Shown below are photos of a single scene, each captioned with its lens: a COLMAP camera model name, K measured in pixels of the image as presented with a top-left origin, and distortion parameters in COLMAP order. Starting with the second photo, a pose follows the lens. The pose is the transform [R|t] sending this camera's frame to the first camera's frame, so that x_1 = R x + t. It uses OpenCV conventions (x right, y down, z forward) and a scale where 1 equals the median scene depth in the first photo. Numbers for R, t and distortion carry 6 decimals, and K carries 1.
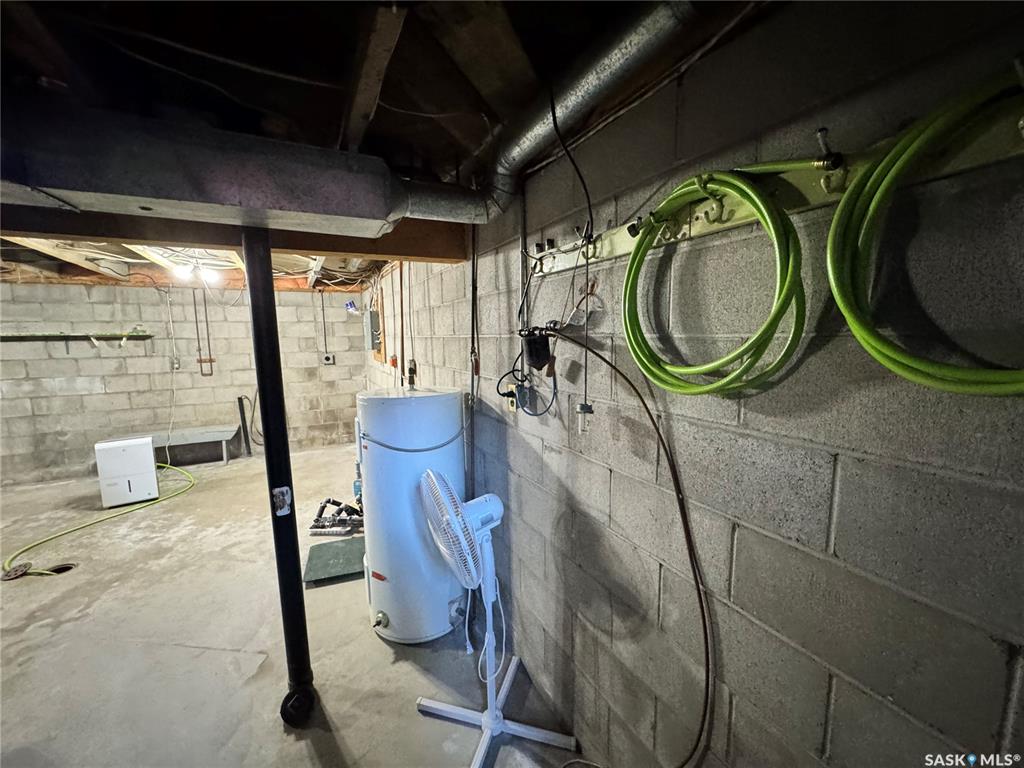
lens RADIAL K [[408.9, 0, 510.7], [0, 408.9, 384.1], [0, 0, 1]] dist [-0.002659, 0.000068]
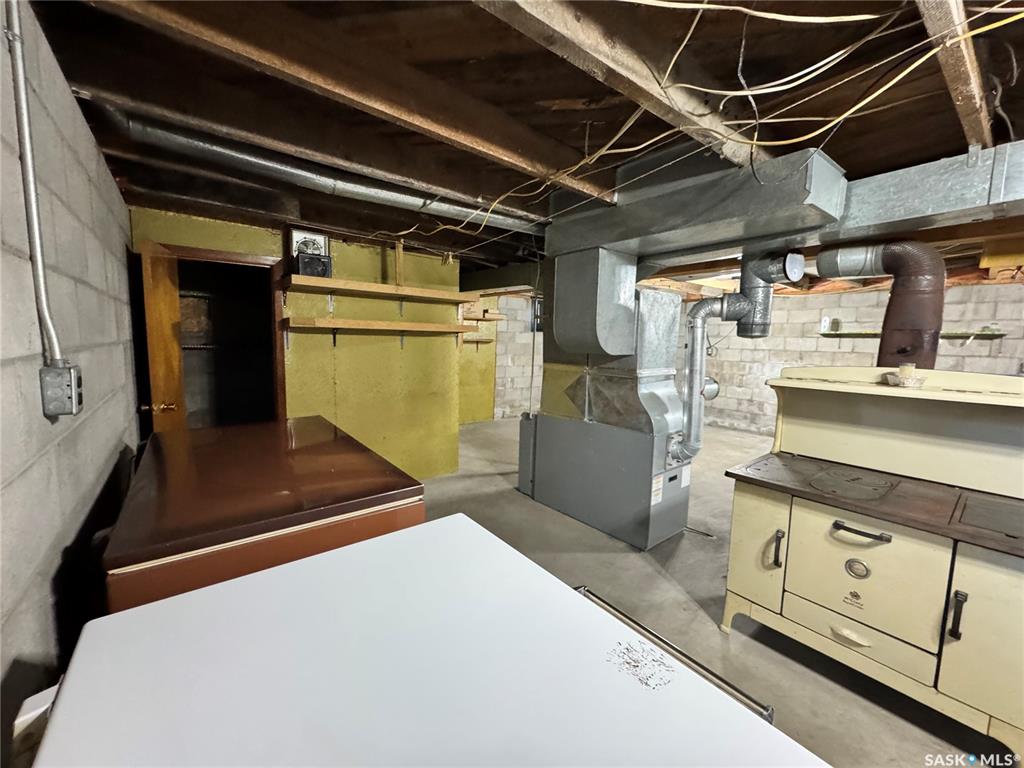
lens RADIAL K [[408.9, 0, 510.7], [0, 408.9, 384.1], [0, 0, 1]] dist [-0.002659, 0.000068]
pose [[0.193271, 0.122213, -0.973504, -0.181547], [-0.145807, 0.984772, 0.094680, 0.072960], [0.970251, 0.123645, 0.208147, -0.298444]]
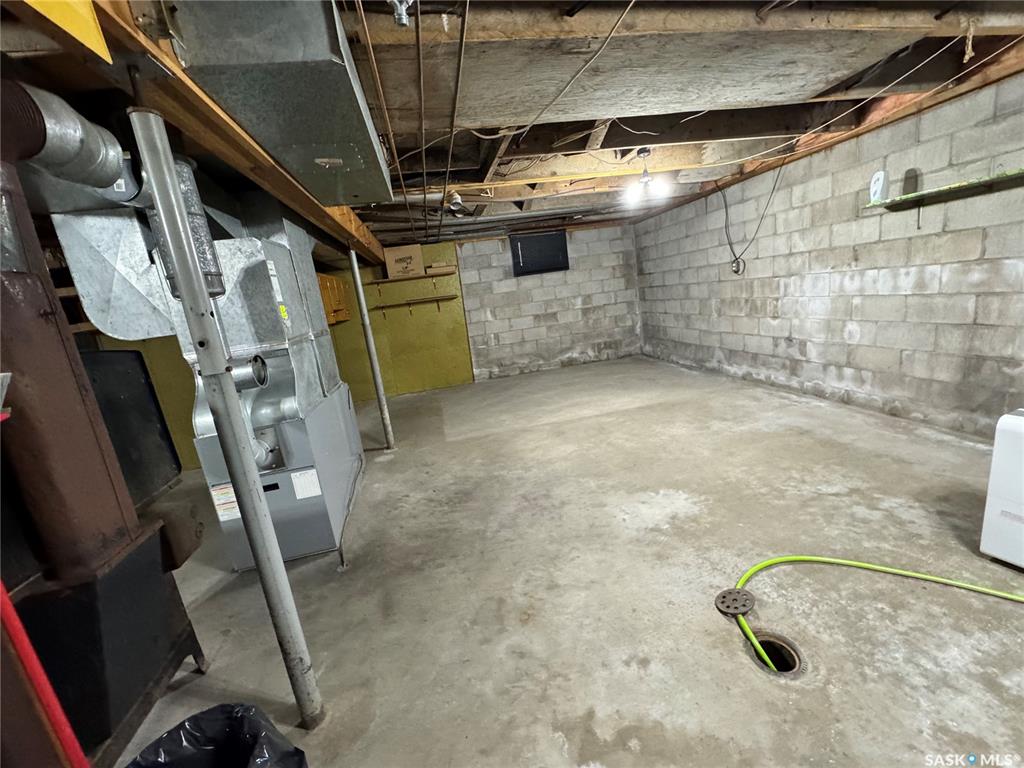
lens RADIAL K [[408.9, 0, 510.7], [0, 408.9, 384.1], [0, 0, 1]] dist [-0.002659, 0.000068]
pose [[-0.276882, 0.252835, -0.927044, -0.392471], [0.012081, 0.965602, 0.259743, -0.001862], [0.960828, 0.060718, -0.270412, 0.498112]]
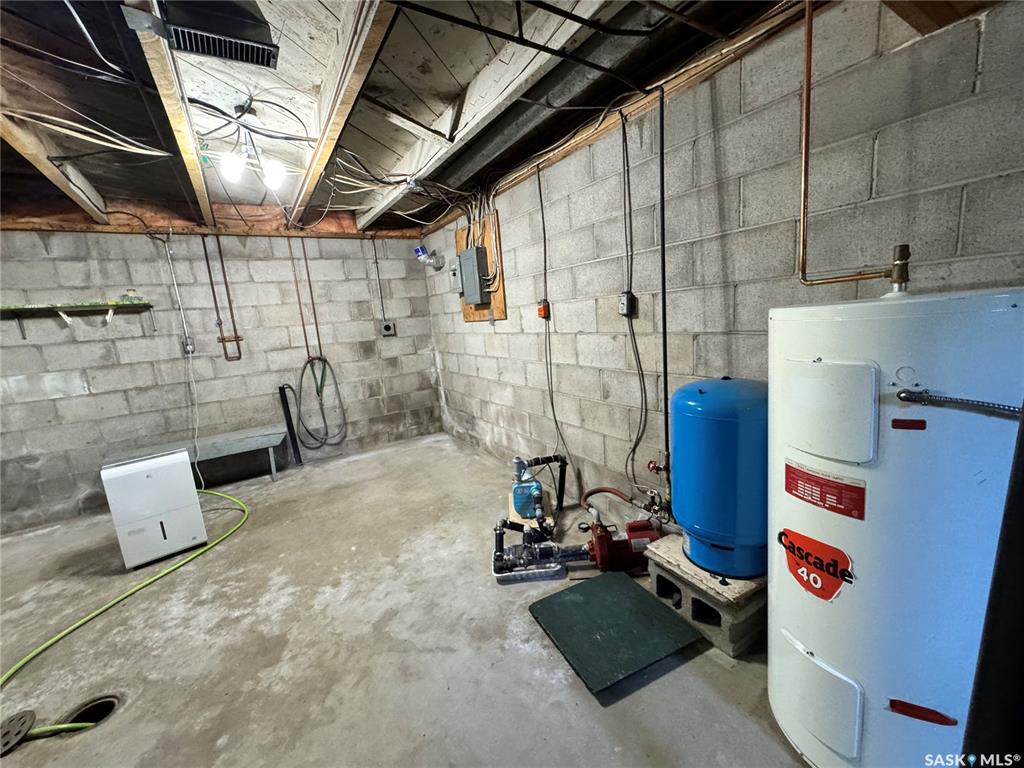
lens RADIAL K [[408.9, 0, 510.7], [0, 408.9, 384.1], [0, 0, 1]] dist [-0.002659, 0.000068]
pose [[0.994296, -0.080967, 0.069426, -0.351412], [0.077717, 0.995805, 0.048305, 0.027740], [-0.073046, -0.042634, 0.996417, 0.279200]]
